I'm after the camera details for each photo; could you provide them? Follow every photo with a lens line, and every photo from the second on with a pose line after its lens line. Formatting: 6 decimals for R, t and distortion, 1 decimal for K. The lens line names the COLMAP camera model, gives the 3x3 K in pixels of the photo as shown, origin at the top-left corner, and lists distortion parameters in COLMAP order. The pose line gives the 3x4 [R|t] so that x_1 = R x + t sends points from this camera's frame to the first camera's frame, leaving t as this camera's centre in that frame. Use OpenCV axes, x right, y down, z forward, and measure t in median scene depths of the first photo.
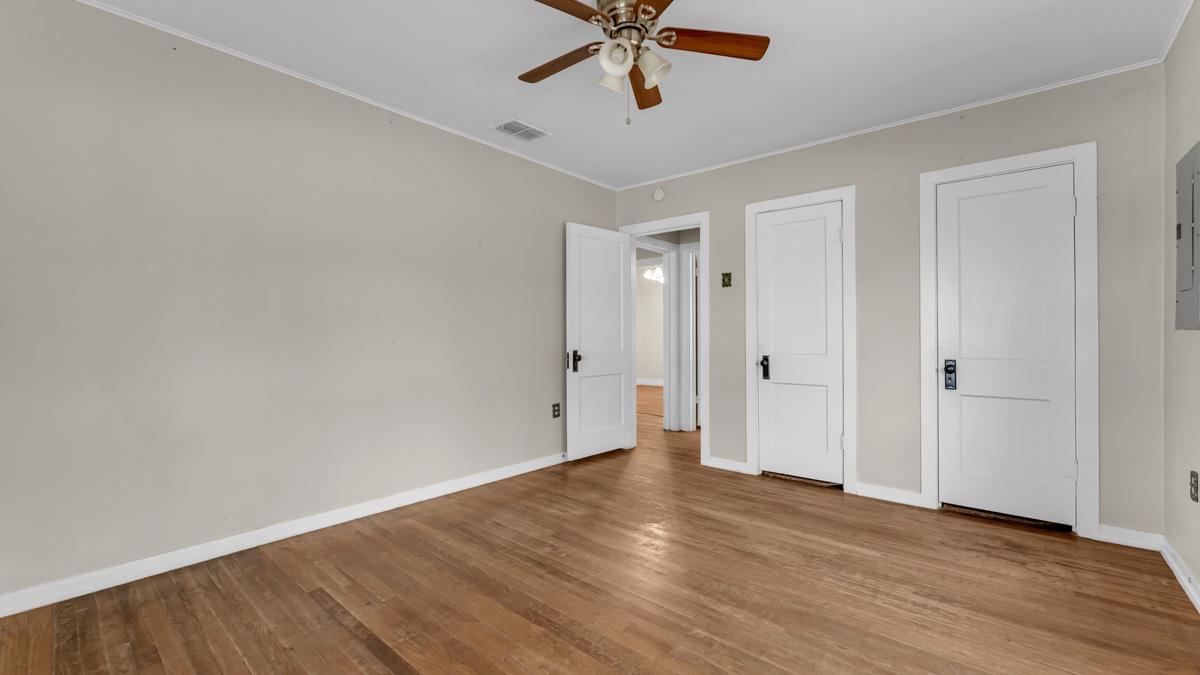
lens RADIAL K [[488.4, 0, 603.7], [0, 488.4, 335.3], [0, 0, 1]] dist [0.006739, -0.000428]
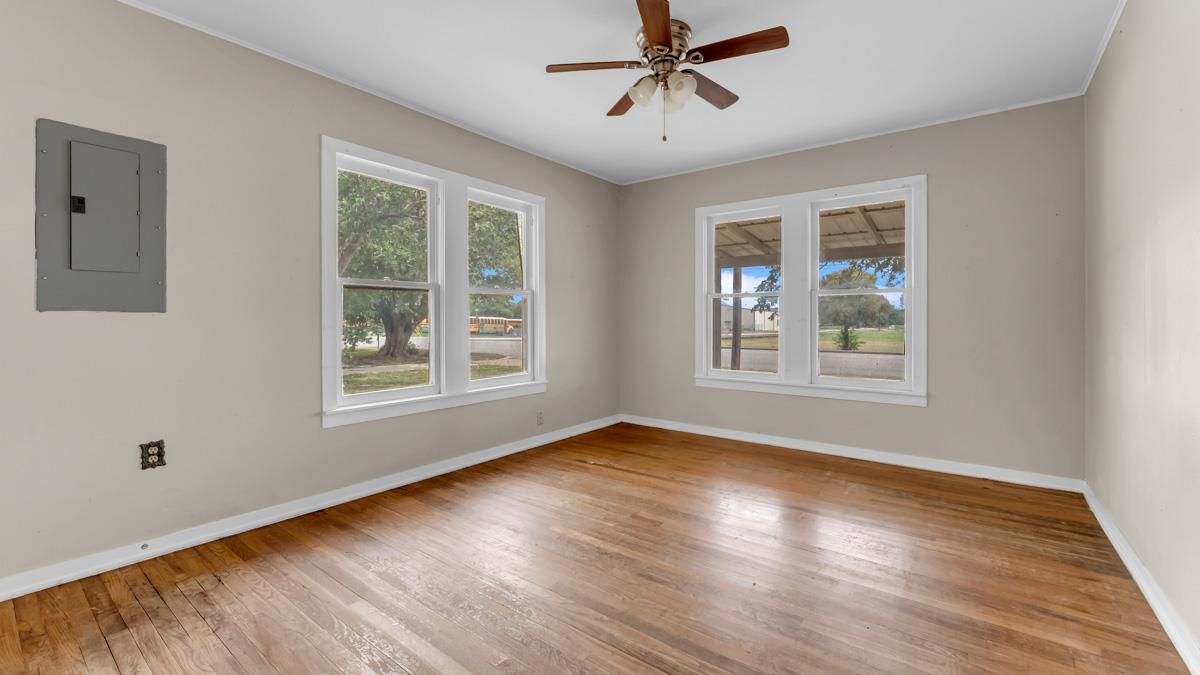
lens RADIAL K [[488.4, 0, 613.5], [0, 488.4, 317.8], [0, 0, 1]] dist [0.006739, -0.000428]
pose [[-0.997511, -0.002677, -0.070459, 0.243447], [-0.002949, 0.999989, 0.003757, -0.005189], [0.070448, 0.003955, -0.997508, 2.047385]]
